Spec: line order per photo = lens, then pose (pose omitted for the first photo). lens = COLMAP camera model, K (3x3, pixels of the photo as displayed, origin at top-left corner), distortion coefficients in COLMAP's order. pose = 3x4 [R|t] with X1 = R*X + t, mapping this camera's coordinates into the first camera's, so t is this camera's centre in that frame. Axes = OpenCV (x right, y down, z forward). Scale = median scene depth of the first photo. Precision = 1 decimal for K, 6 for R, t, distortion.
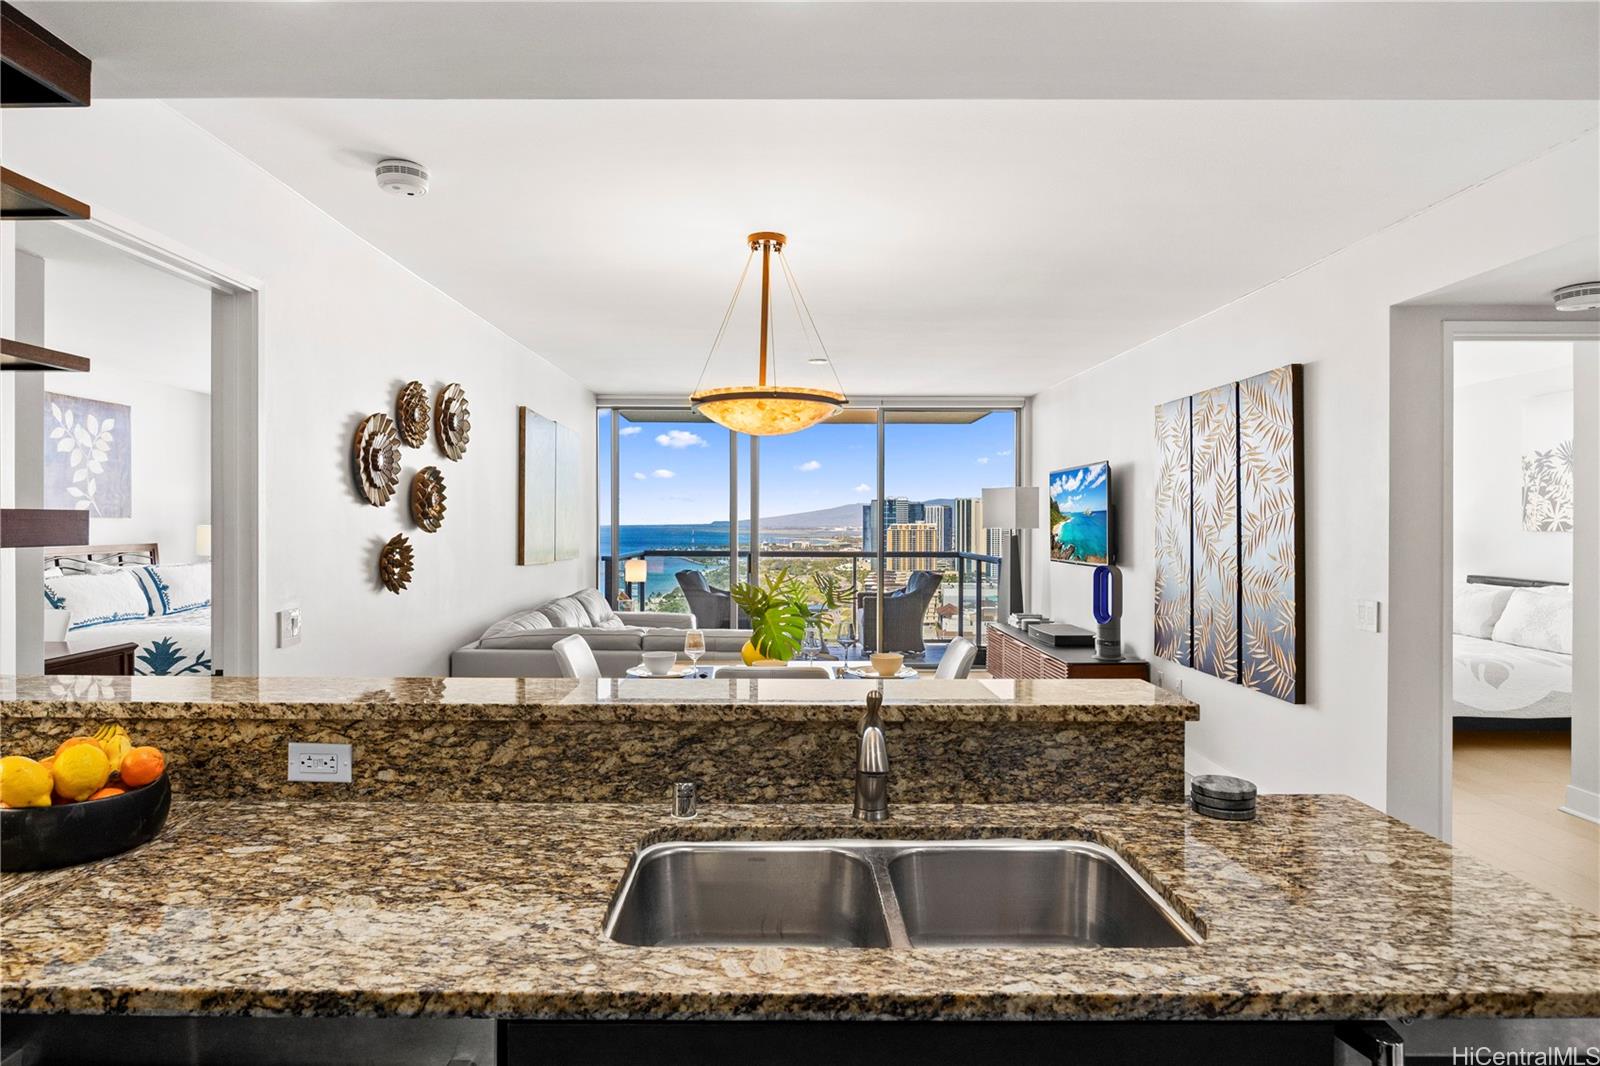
lens RADIAL K [[876.9, 0, 776.4], [0, 876.9, 523.6], [0, 0, 1]] dist [-0.005599, -0.000595]
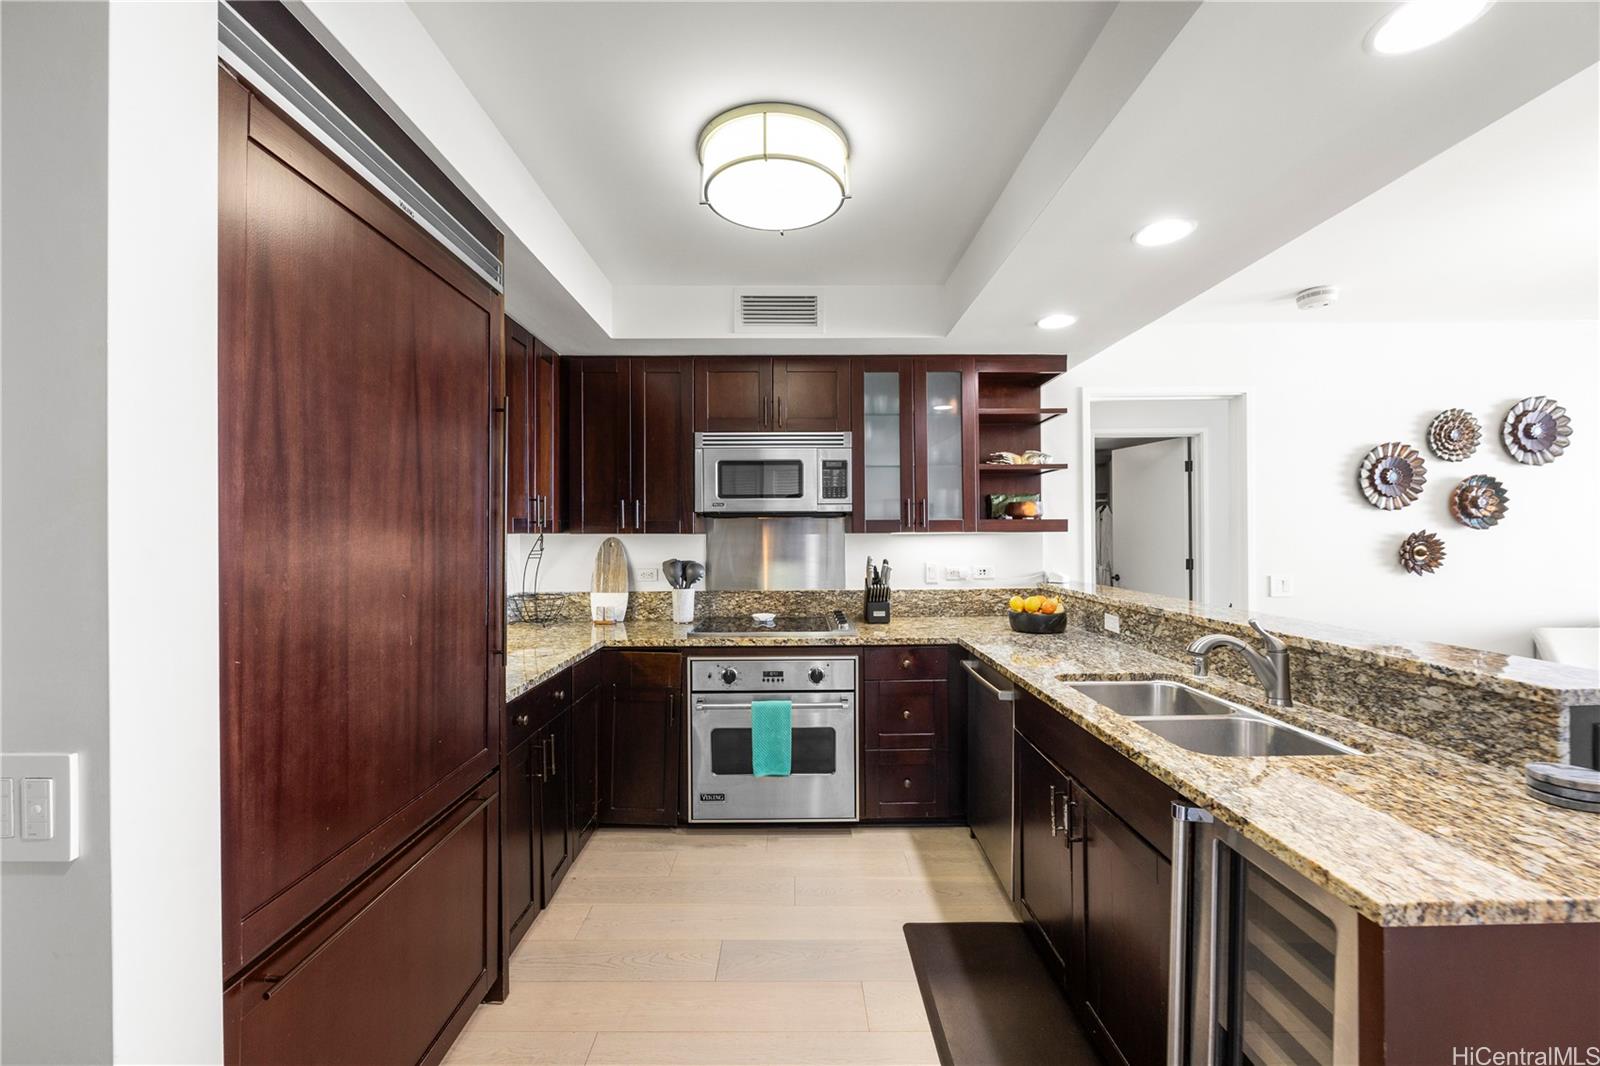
lens RADIAL K [[622.9, 0, 792.3], [0, 622.9, 534.7], [0, 0, 1]] dist [-0.006838, -0.000136]
pose [[-0.000066, 0.000993, -1.000000, 1.163571], [0.007468, 0.999972, 0.000992, 0.024792], [0.999972, -0.007468, -0.000074, 0.133462]]
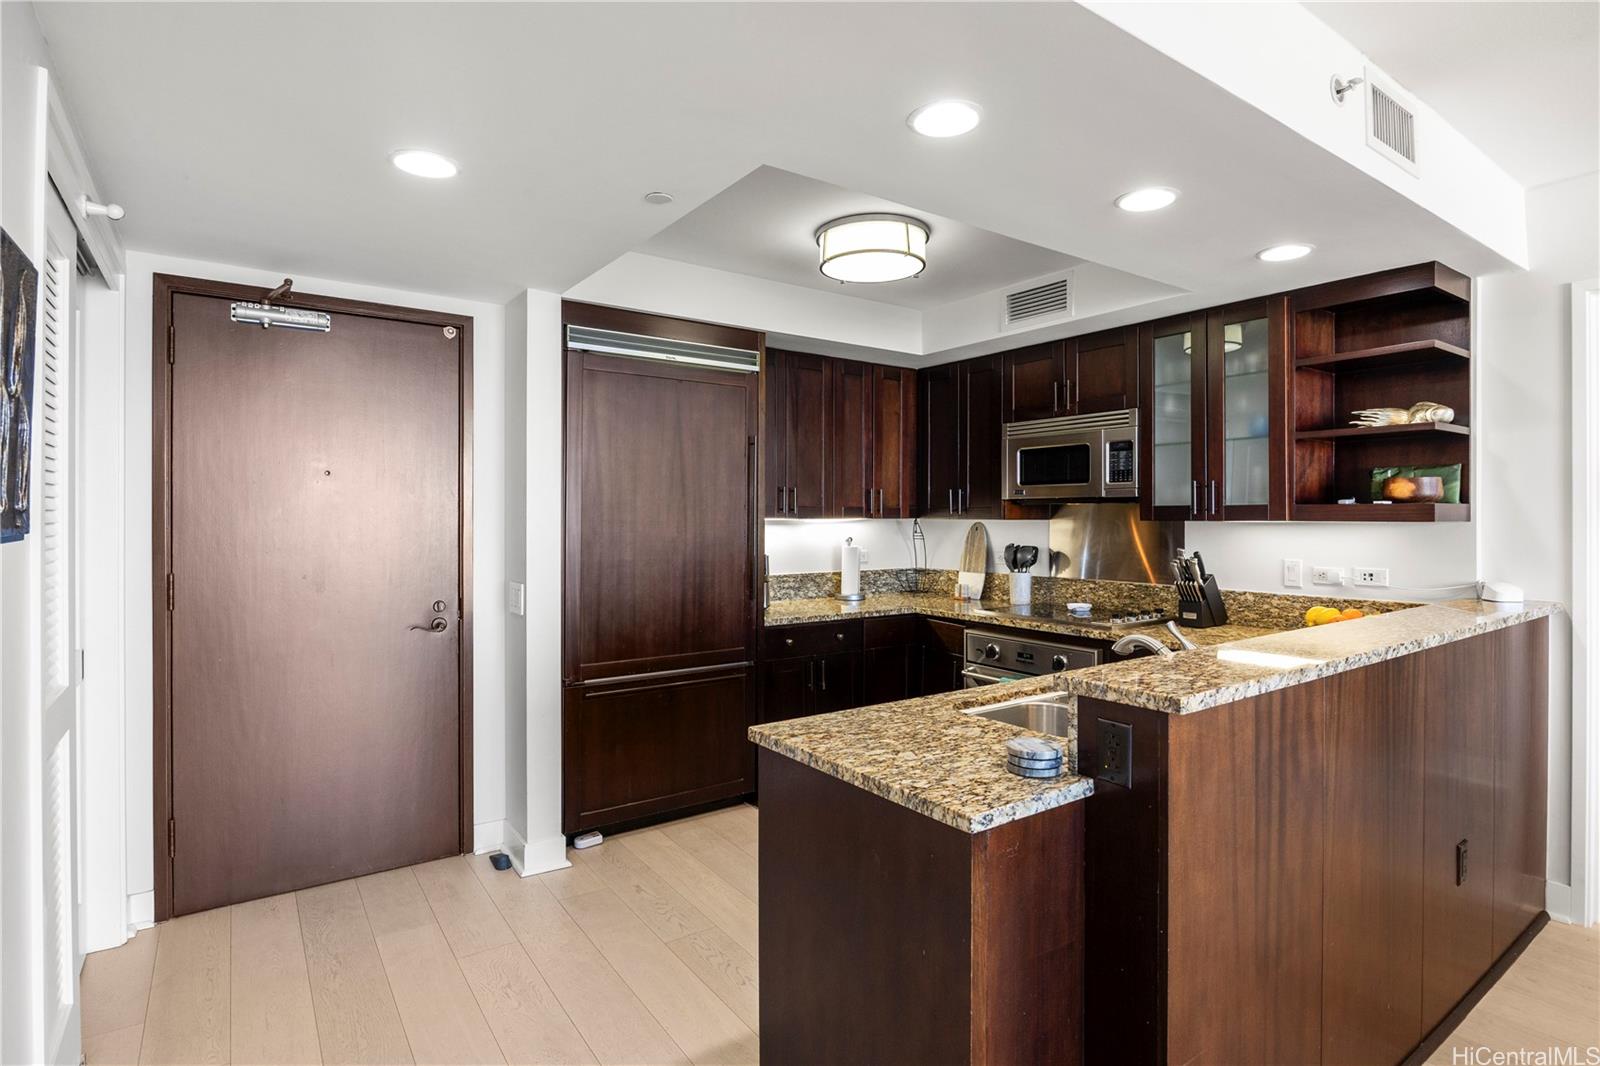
lens RADIAL K [[801.3, 0, 805.4], [0, 801.3, 517.7], [0, 0, 1]] dist [-0.001004, -0.000029]
pose [[-0.815797, -0.000395, -0.578338, 1.284227], [-0.000774, 1.000000, 0.000408, 0.014759], [0.578338, 0.000781, -0.815797, 1.605792]]
